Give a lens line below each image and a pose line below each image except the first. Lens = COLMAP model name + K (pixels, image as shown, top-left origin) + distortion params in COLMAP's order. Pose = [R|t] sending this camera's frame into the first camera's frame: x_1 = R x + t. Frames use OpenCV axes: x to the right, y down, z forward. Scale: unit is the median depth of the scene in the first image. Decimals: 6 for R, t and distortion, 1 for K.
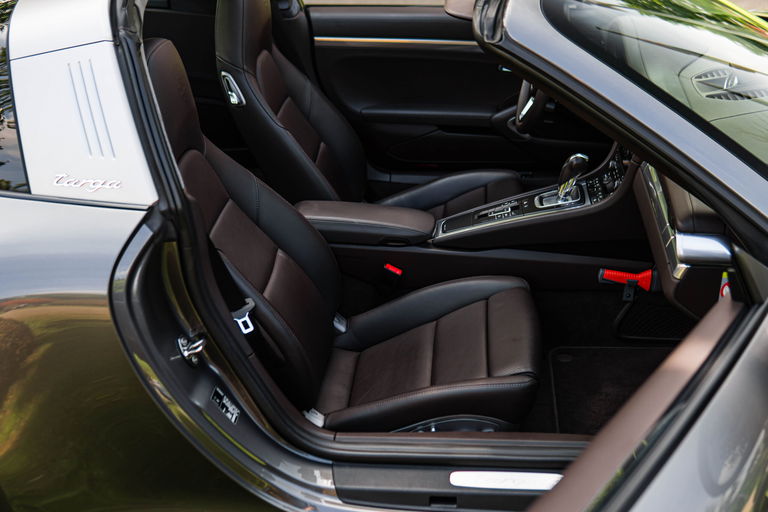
lens RADIAL K [[1052.0, 0, 381.6], [0, 1052.0, 255.1], [0, 0, 1]] dist [0.030902, 0.000000]
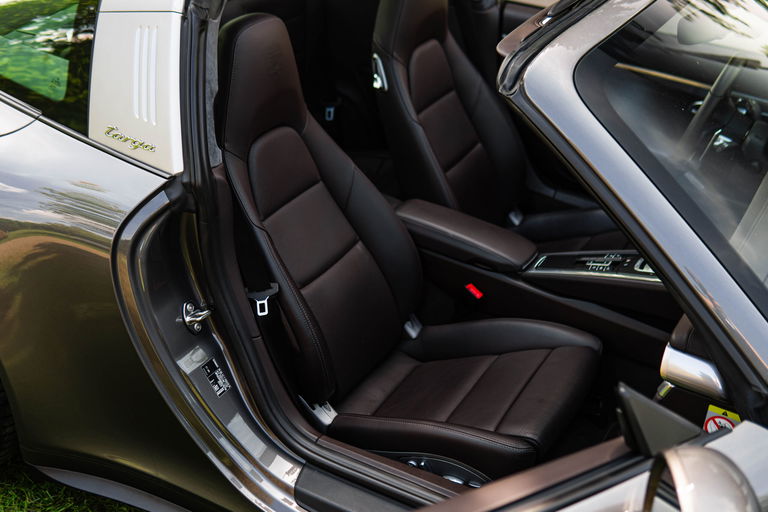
lens RADIAL K [[1052.0, 0, 385.2], [0, 1052.0, 257.3], [0, 0, 1]] dist [0.030902, 0.000000]
pose [[0.906291, 0.264901, -0.329340, 0.294530], [-0.247878, 0.964271, 0.093480, -0.103151], [0.342336, -0.003084, 0.939573, 0.076378]]
